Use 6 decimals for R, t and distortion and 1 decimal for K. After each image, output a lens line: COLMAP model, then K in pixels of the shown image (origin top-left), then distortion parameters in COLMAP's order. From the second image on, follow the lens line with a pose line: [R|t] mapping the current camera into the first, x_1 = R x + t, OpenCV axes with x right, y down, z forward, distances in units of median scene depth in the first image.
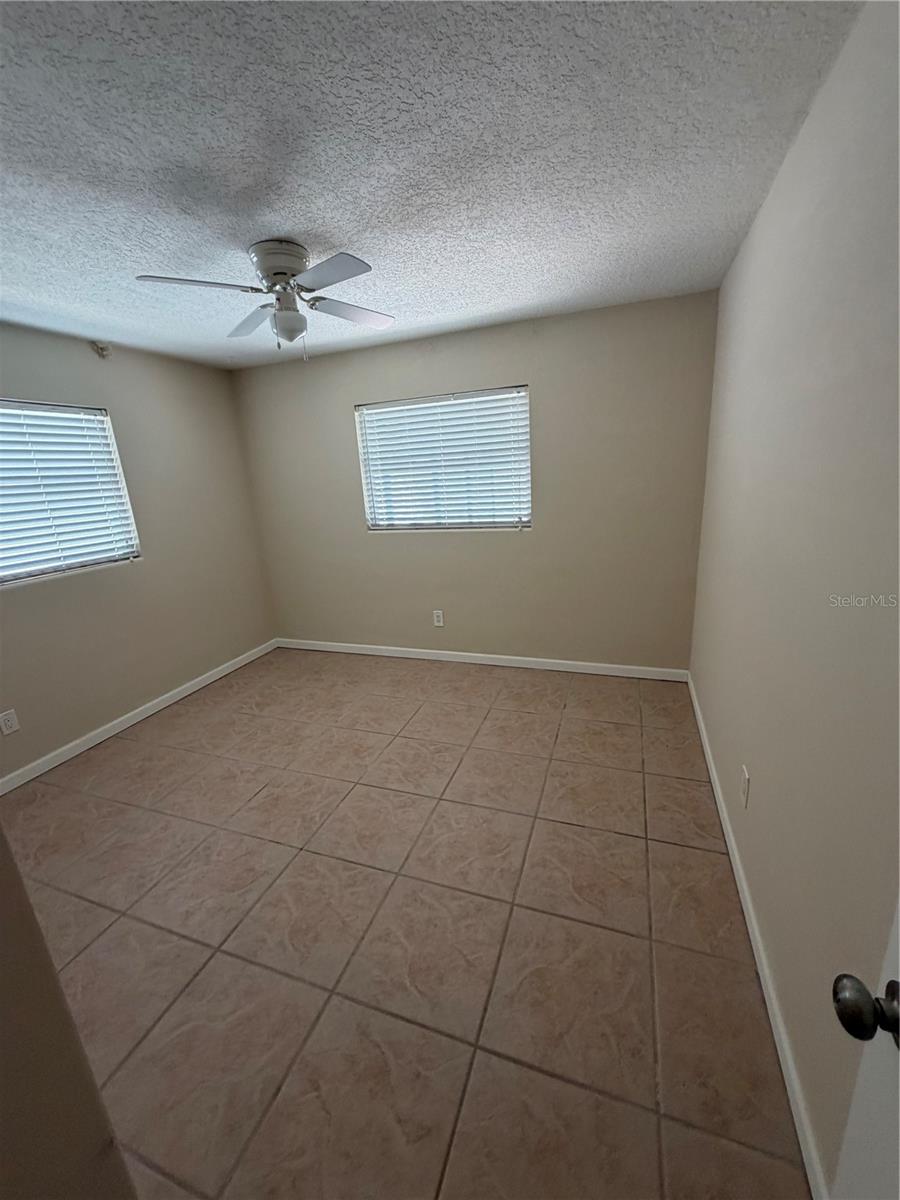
lens RADIAL K [[476.5, 0, 450.6], [0, 476.5, 595.6], [0, 0, 1]] dist [0.002801, -0.000171]
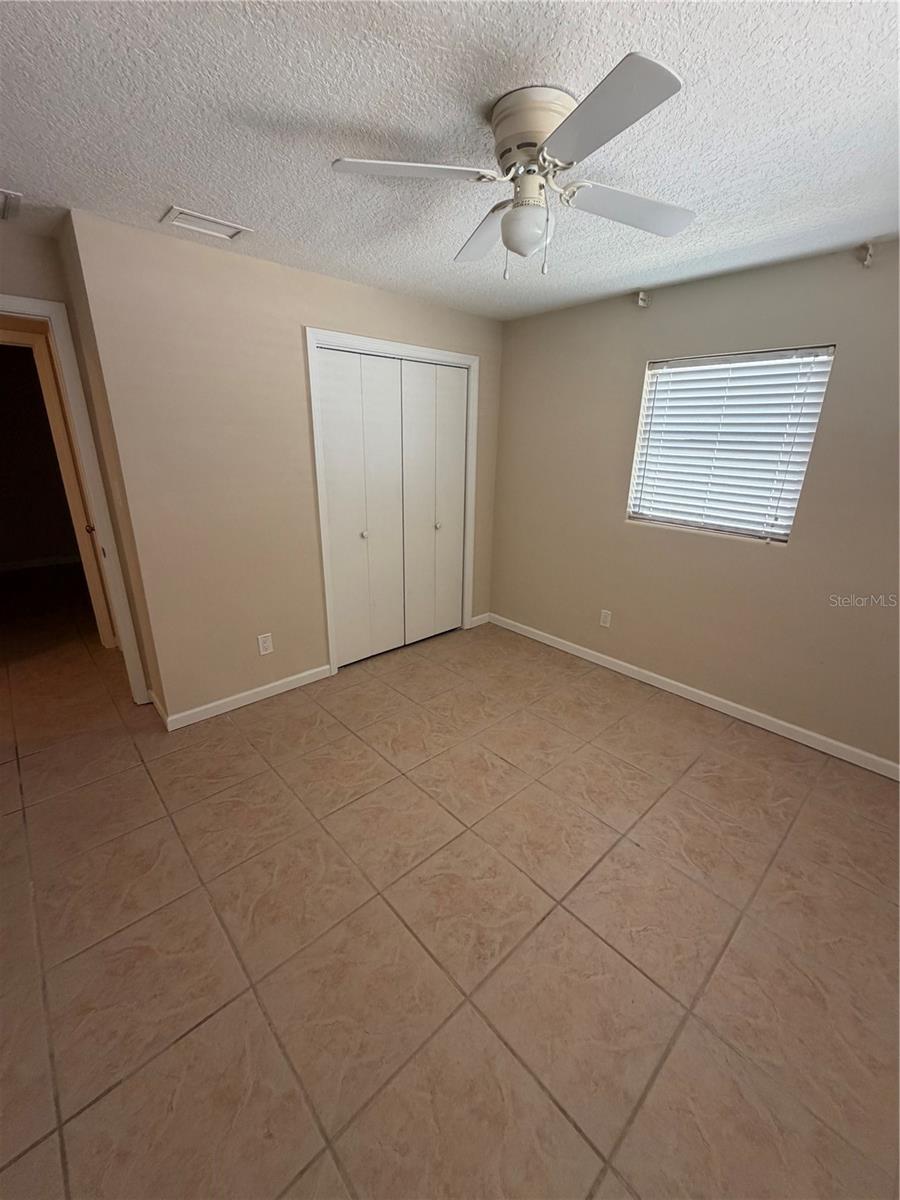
lens RADIAL K [[476.5, 0, 450.6], [0, 476.5, 595.6], [0, 0, 1]] dist [0.002801, -0.000171]
pose [[-0.456487, 0.337041, -0.823421, 0.319591], [-0.220159, 0.853904, 0.471570, -0.296365], [0.862061, 0.396549, -0.315594, 0.938422]]
